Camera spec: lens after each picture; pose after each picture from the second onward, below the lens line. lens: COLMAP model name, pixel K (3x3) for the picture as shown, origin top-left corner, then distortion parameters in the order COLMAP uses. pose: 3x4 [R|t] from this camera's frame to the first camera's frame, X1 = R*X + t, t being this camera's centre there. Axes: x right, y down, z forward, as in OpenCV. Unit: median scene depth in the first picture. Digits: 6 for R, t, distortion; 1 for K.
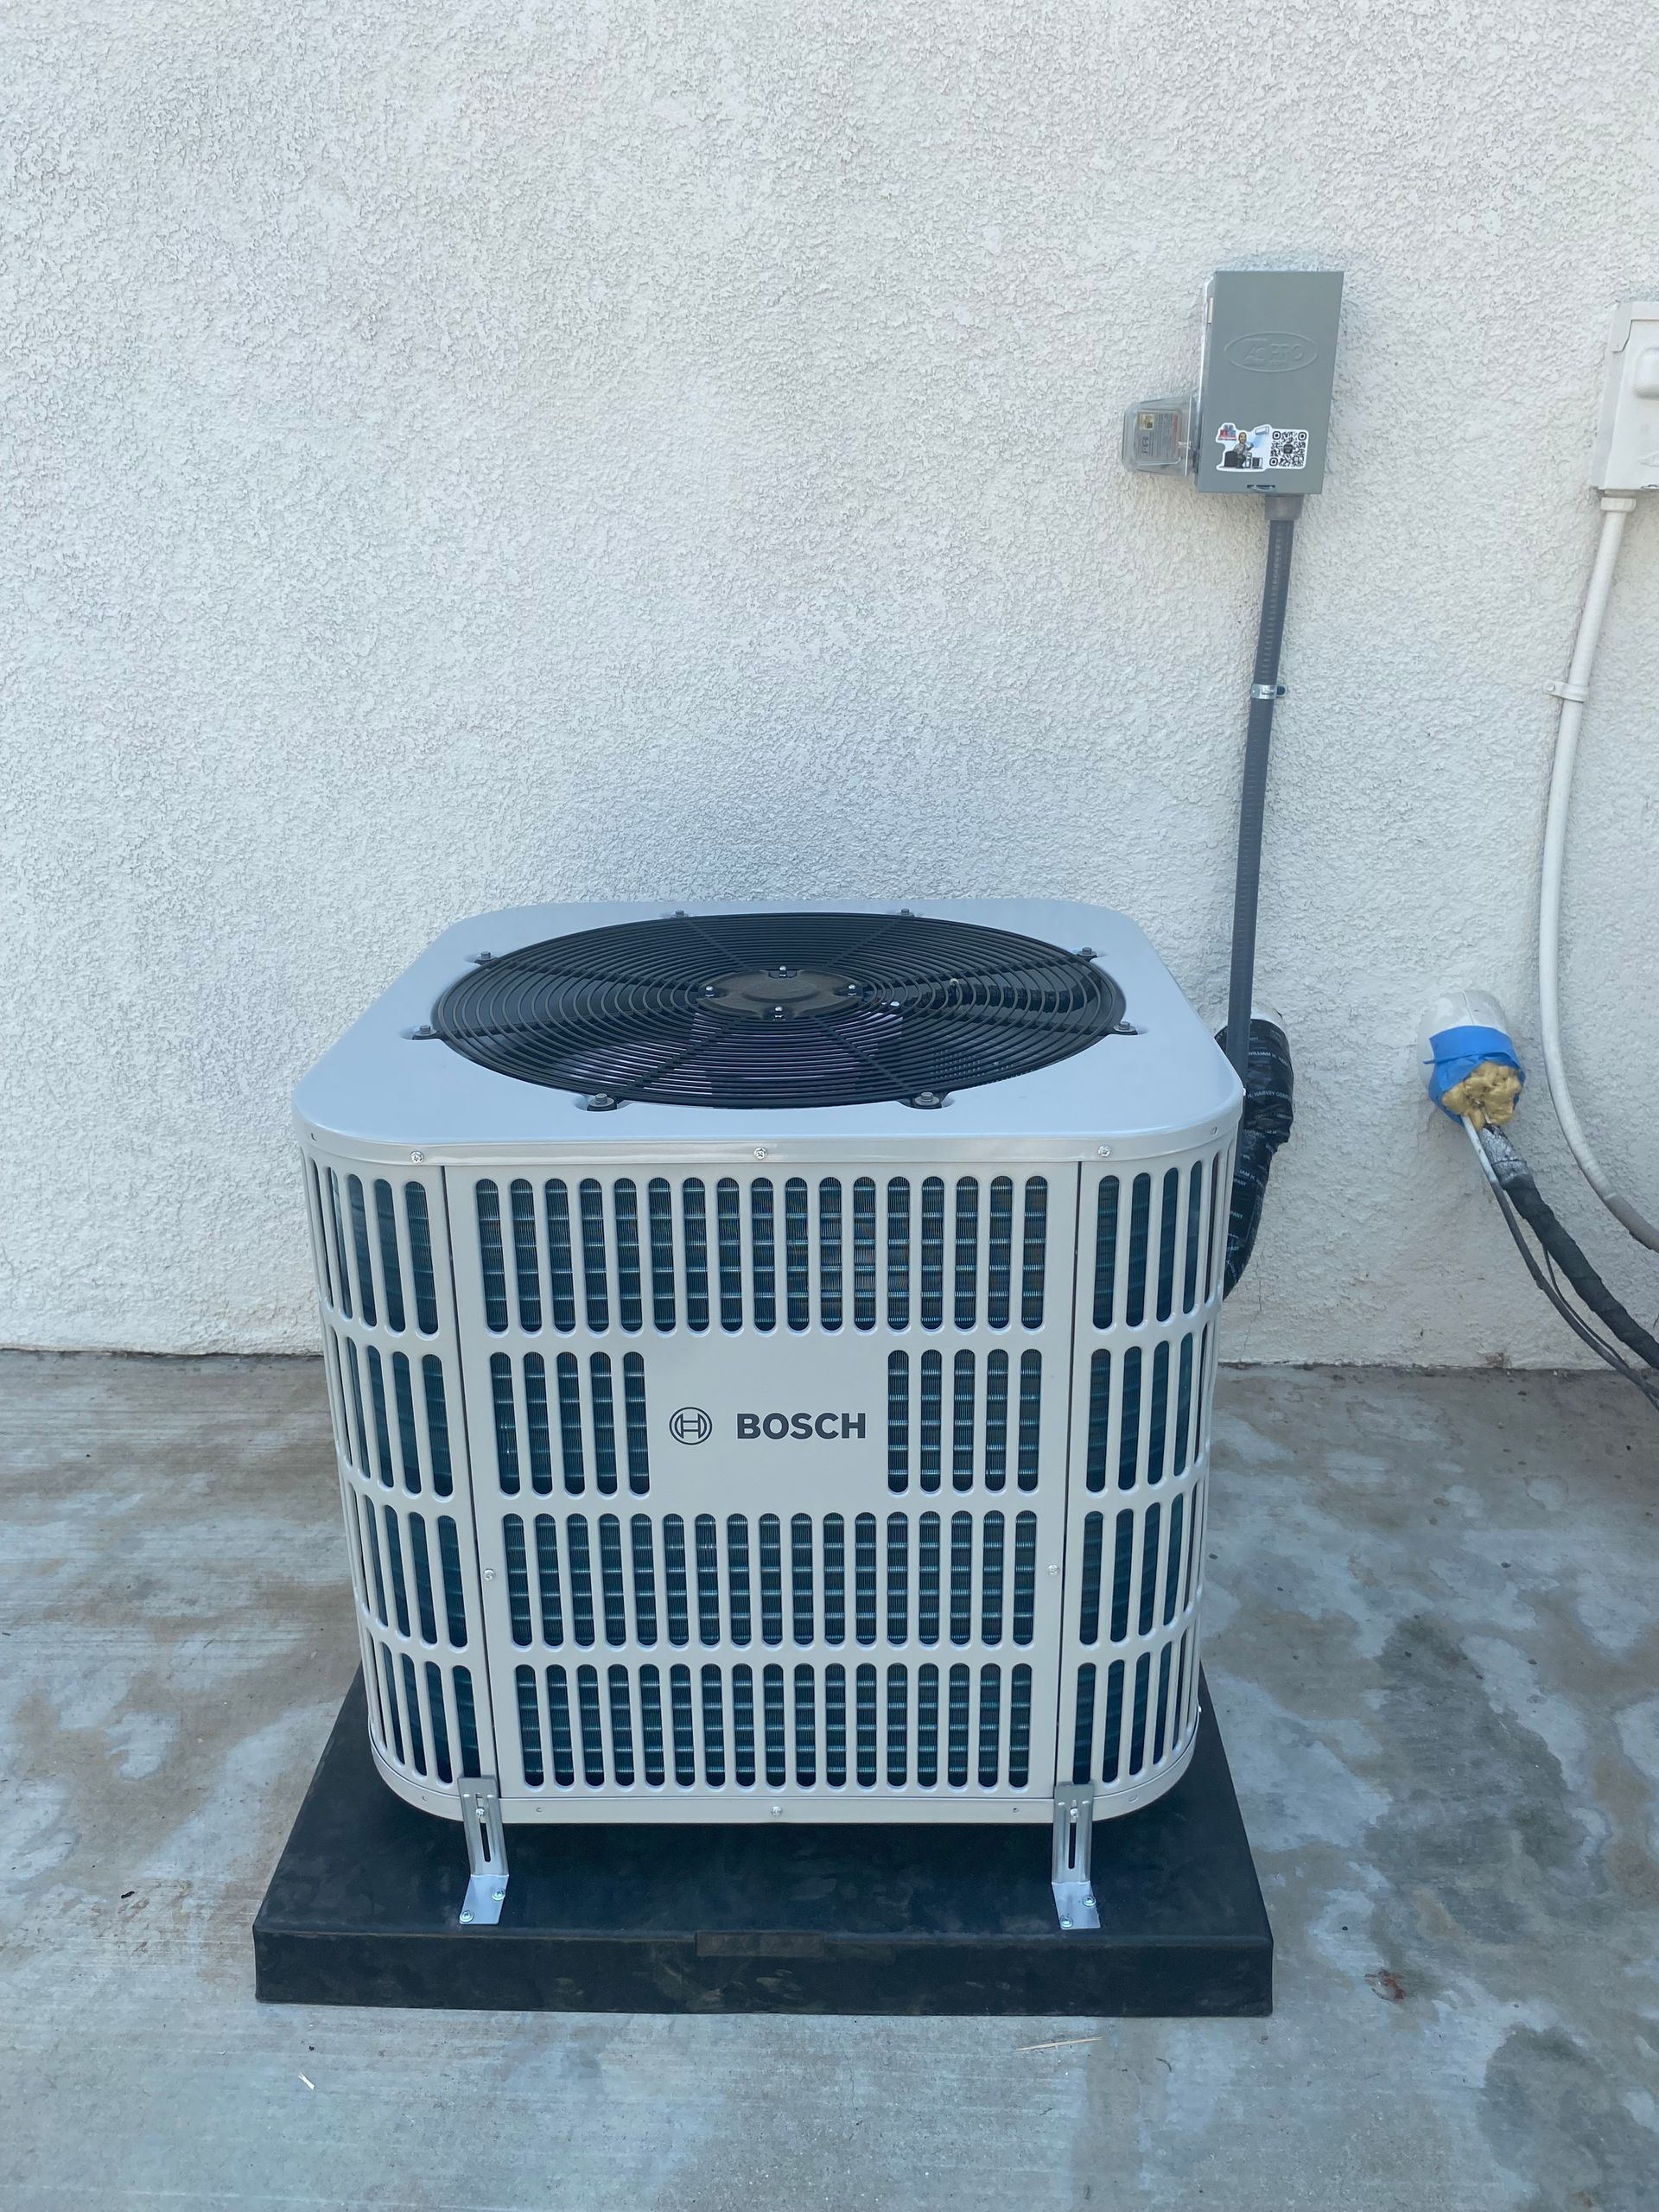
lens RADIAL K [[1685.6, 0, 865.8], [0, 1685.6, 1106.0], [0, 0, 1]] dist [0.035385, -0.065496]
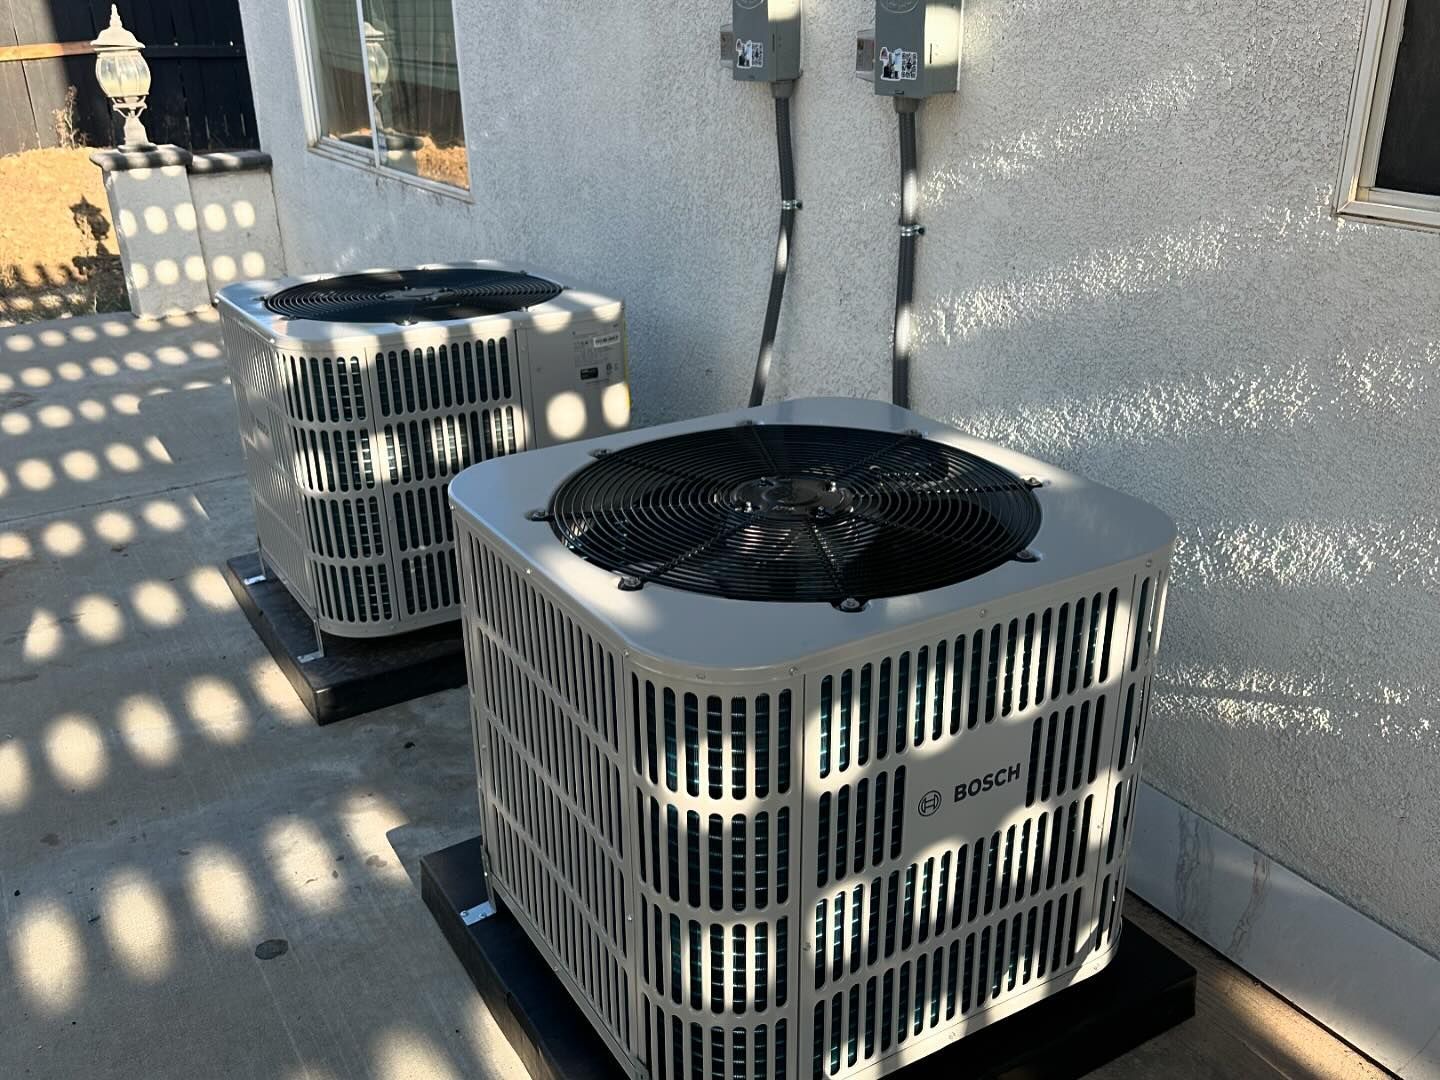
lens RADIAL K [[1292.3, 0, 718.1], [0, 1292.3, 600.8], [0, 0, 1]] dist [0.182240, -0.400832]
pose [[0.531040, 0.343389, -0.774648, 1.326070], [-0.283242, 0.933554, 0.219660, -0.144581], [0.798605, 0.102765, 0.593017, 0.224051]]
